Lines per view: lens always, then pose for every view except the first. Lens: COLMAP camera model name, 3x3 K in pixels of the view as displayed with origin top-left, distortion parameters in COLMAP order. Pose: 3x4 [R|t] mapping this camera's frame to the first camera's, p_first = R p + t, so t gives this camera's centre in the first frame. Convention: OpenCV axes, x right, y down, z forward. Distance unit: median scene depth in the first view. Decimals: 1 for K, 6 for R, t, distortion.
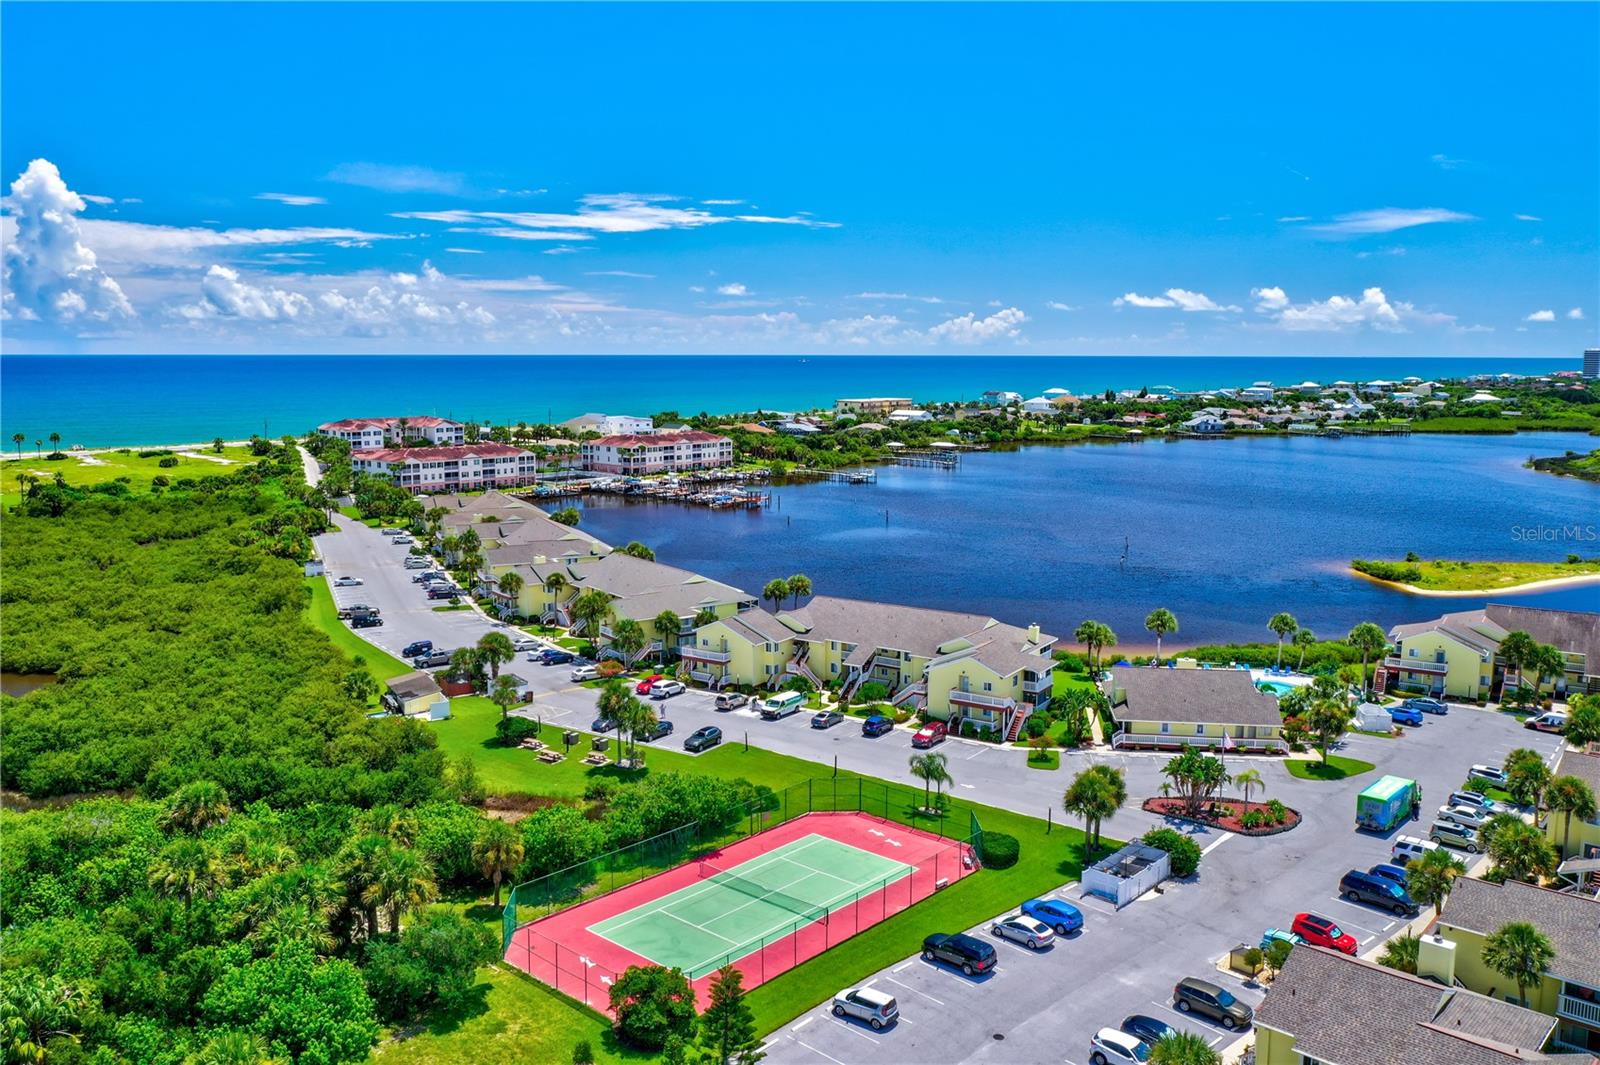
lens RADIAL K [[1268.1, 0, 799.5], [0, 1268.1, 523.6], [0, 0, 1]] dist [-0.003653, -0.006235]
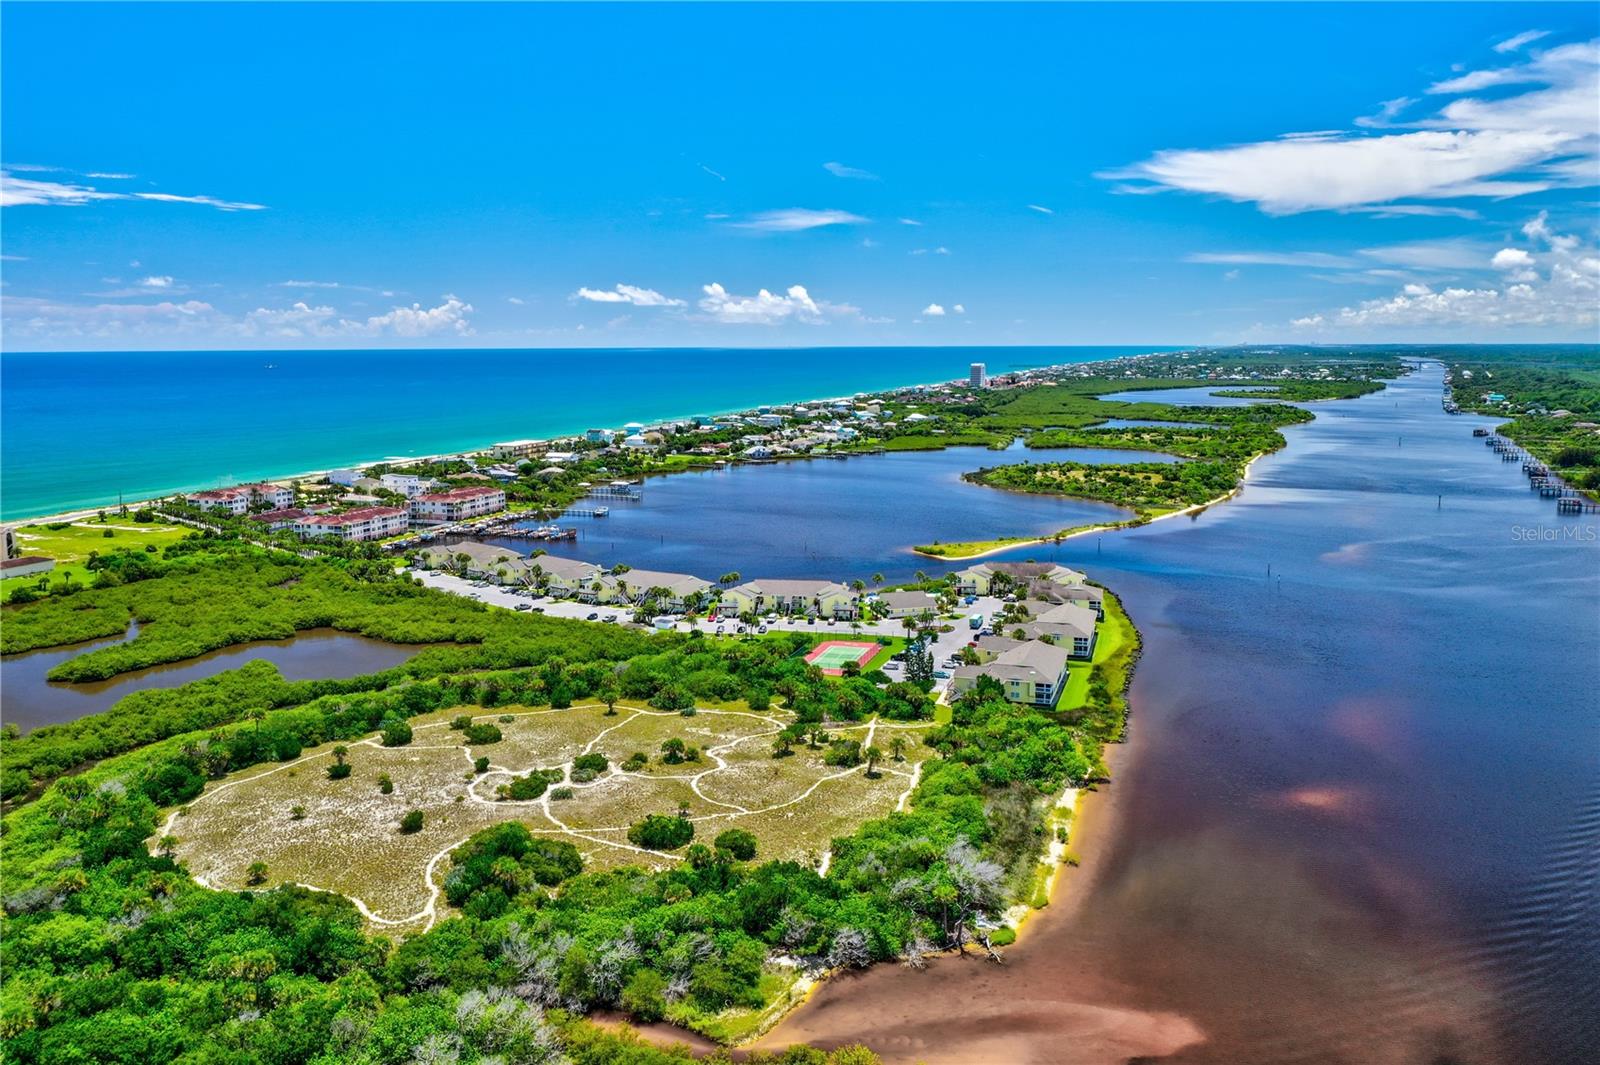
lens RADIAL K [[1268.1, 0, 796.3], [0, 1268.1, 533.9], [0, 0, 1]] dist [-0.003653, -0.006235]
pose [[0.911366, -0.068779, 0.405811, -0.338471], [0.062500, 0.997632, 0.028721, -0.036522], [-0.406825, -0.000812, 0.913506, -0.485272]]
